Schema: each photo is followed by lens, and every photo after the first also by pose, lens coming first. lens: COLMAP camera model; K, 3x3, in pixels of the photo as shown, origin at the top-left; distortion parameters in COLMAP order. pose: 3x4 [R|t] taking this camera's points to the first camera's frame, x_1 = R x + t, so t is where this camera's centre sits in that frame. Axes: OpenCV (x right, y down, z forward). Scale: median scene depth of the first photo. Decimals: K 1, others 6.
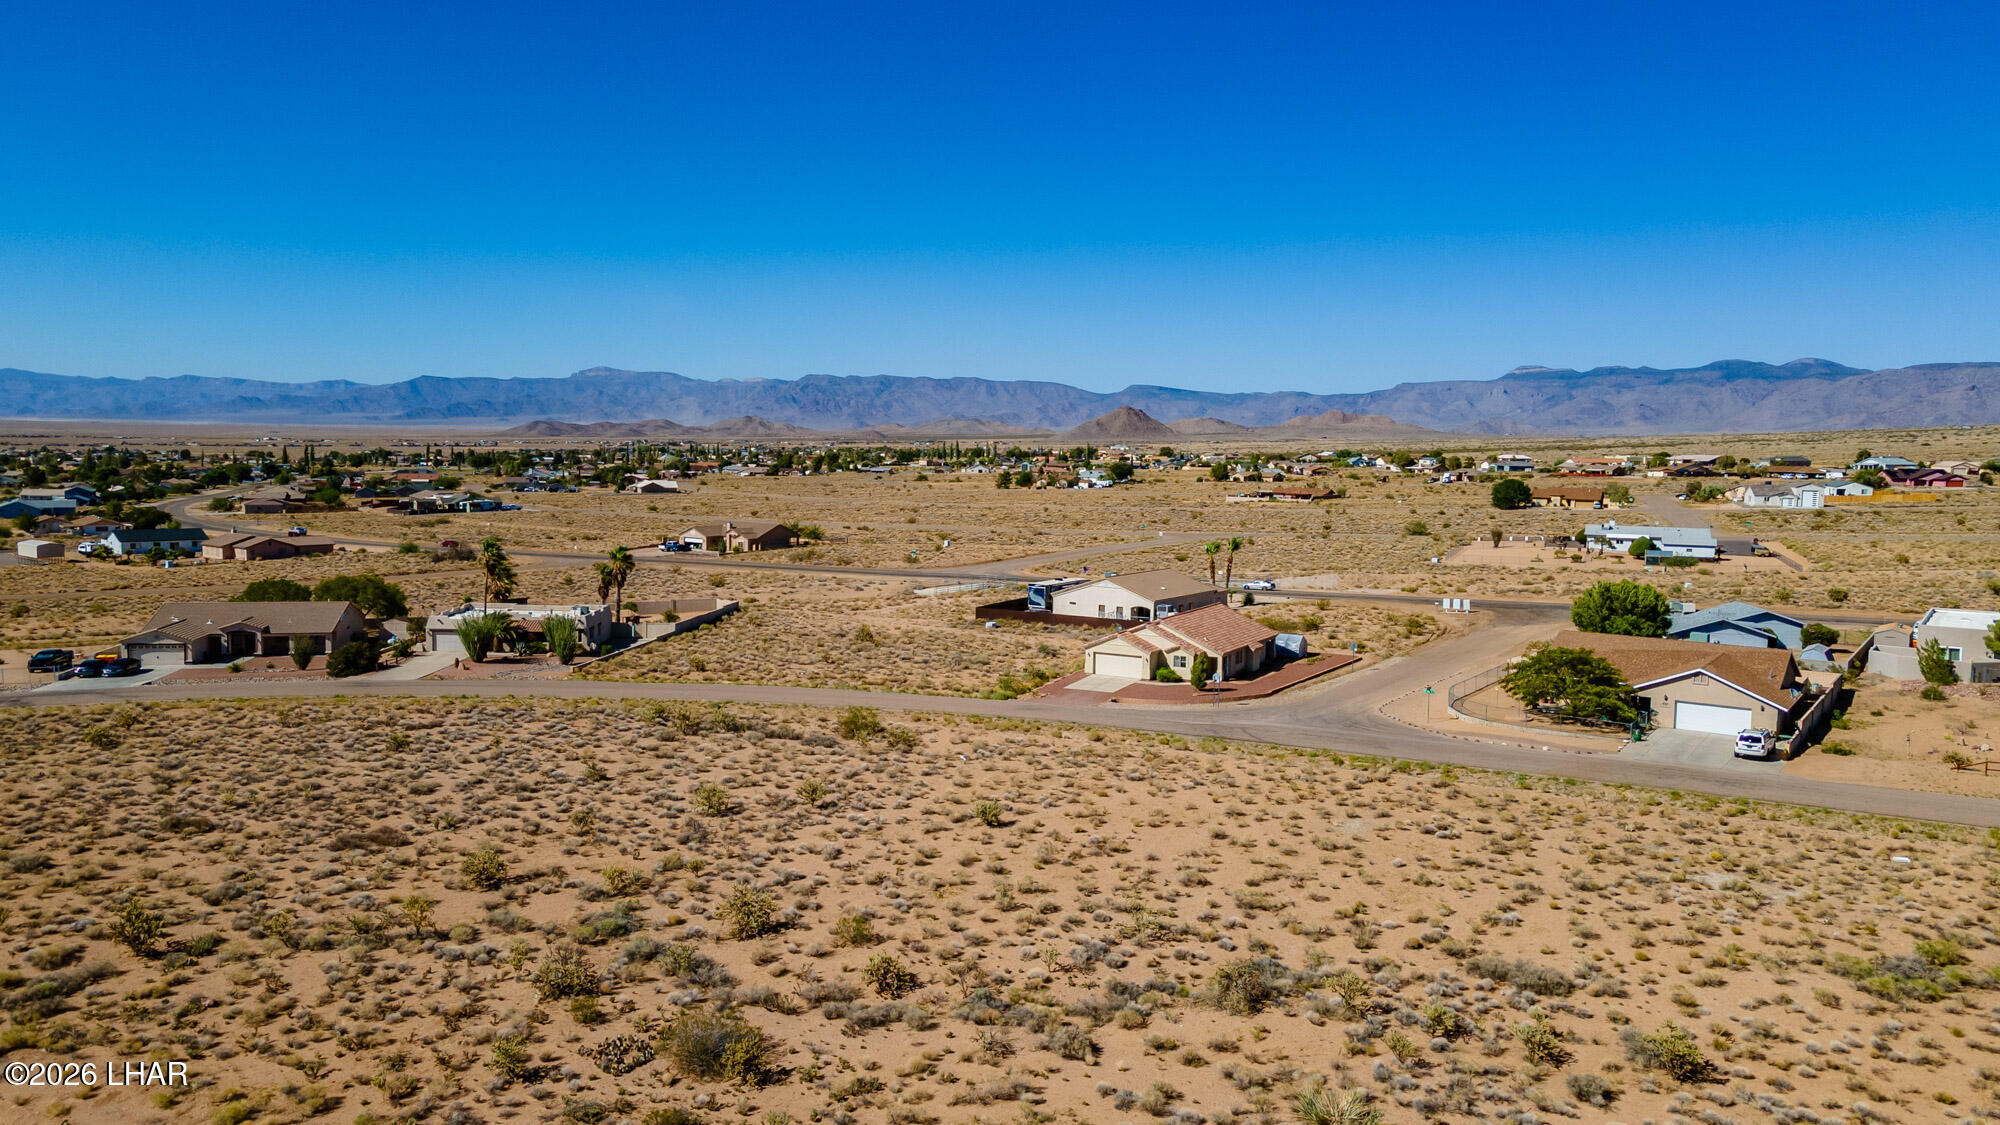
lens RADIAL K [[1478.5, 0, 1000.0], [0, 1478.5, 562.5], [0, 0, 1]] dist [0.086853, 0.035278]
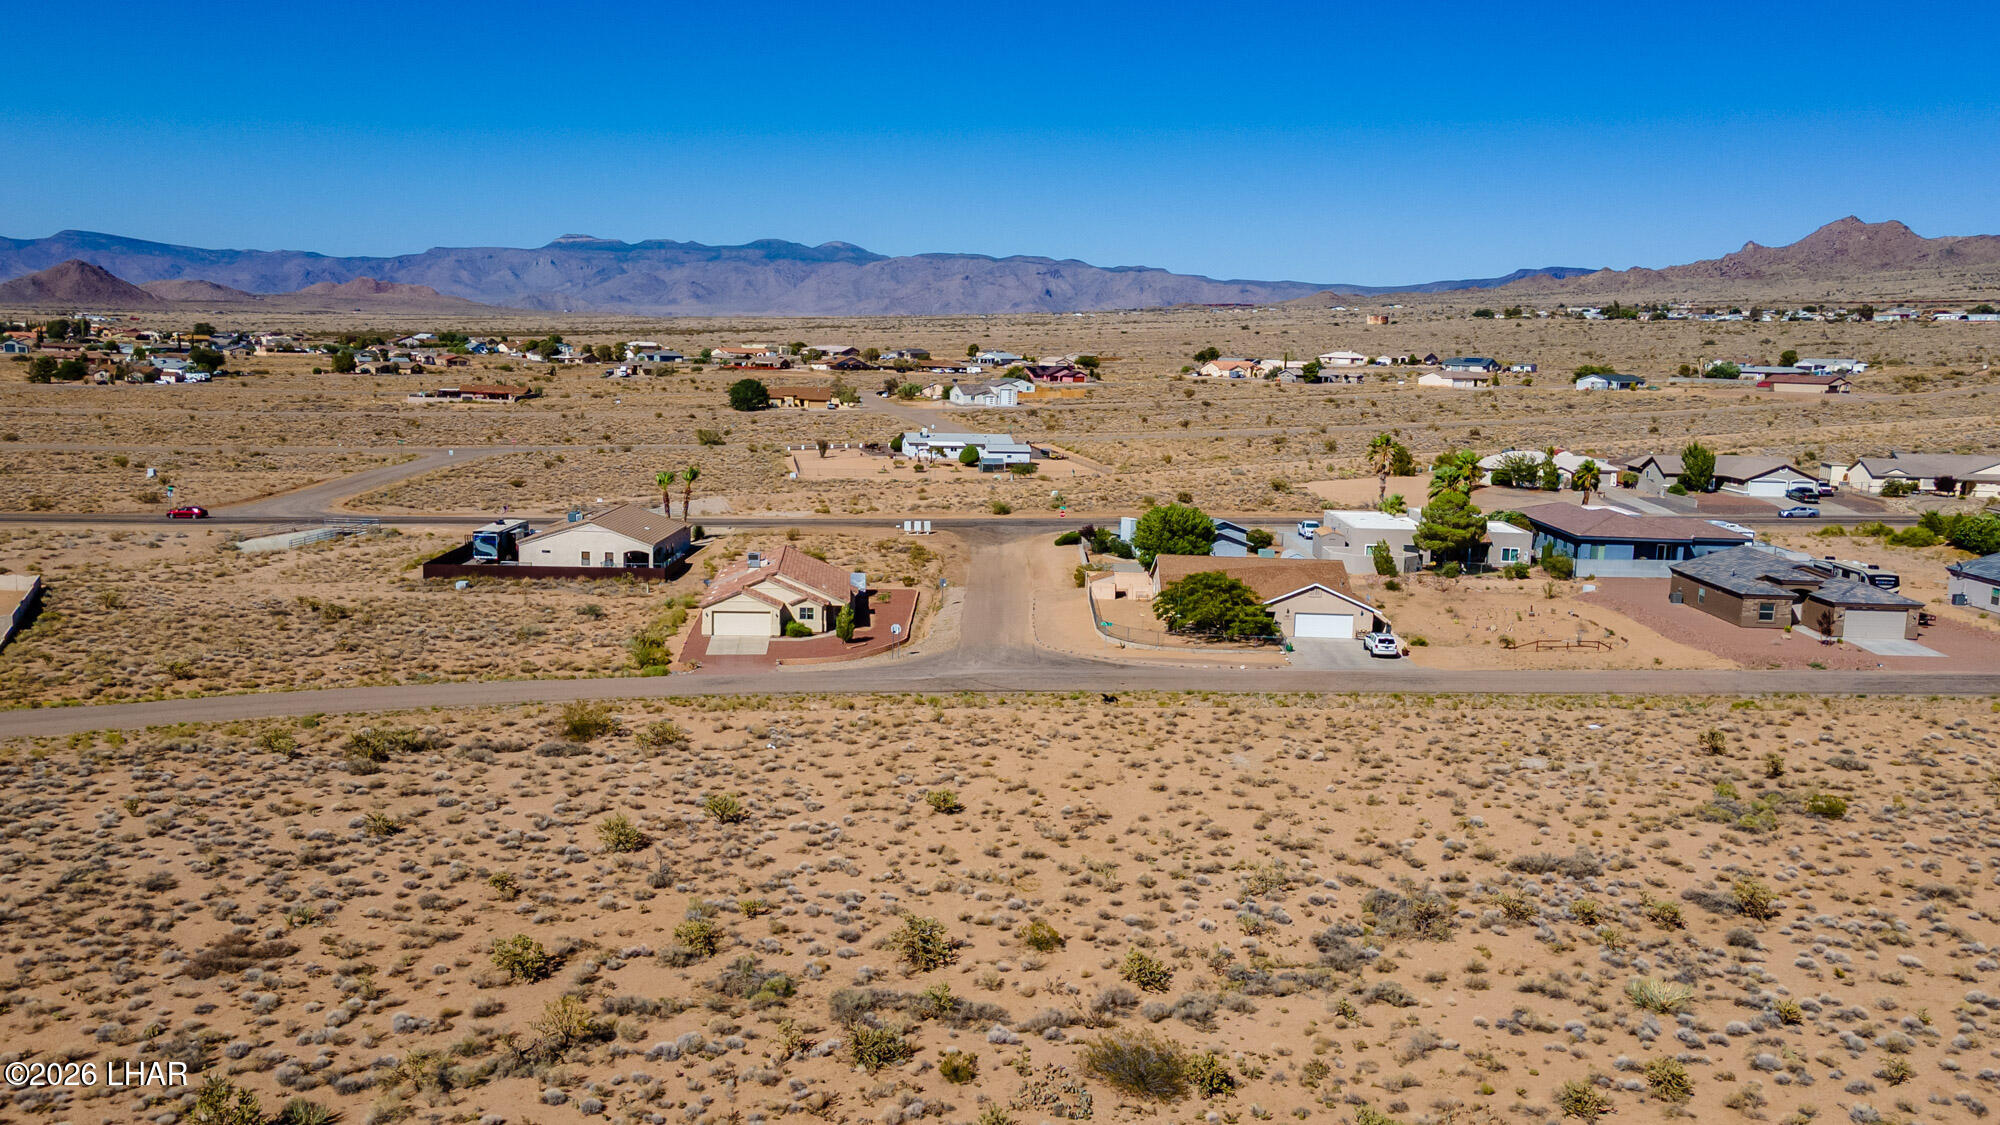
lens RADIAL K [[1648.3, 0, 1000.0], [0, 1648.3, 562.5], [0, 0, 1]] dist [0.105792, 0.007757]
pose [[0.836779, -0.070626, 0.542967, -0.345110], [0.035091, 0.996525, 0.075543, -0.040753], [-0.546416, -0.044160, 0.836349, 0.055969]]
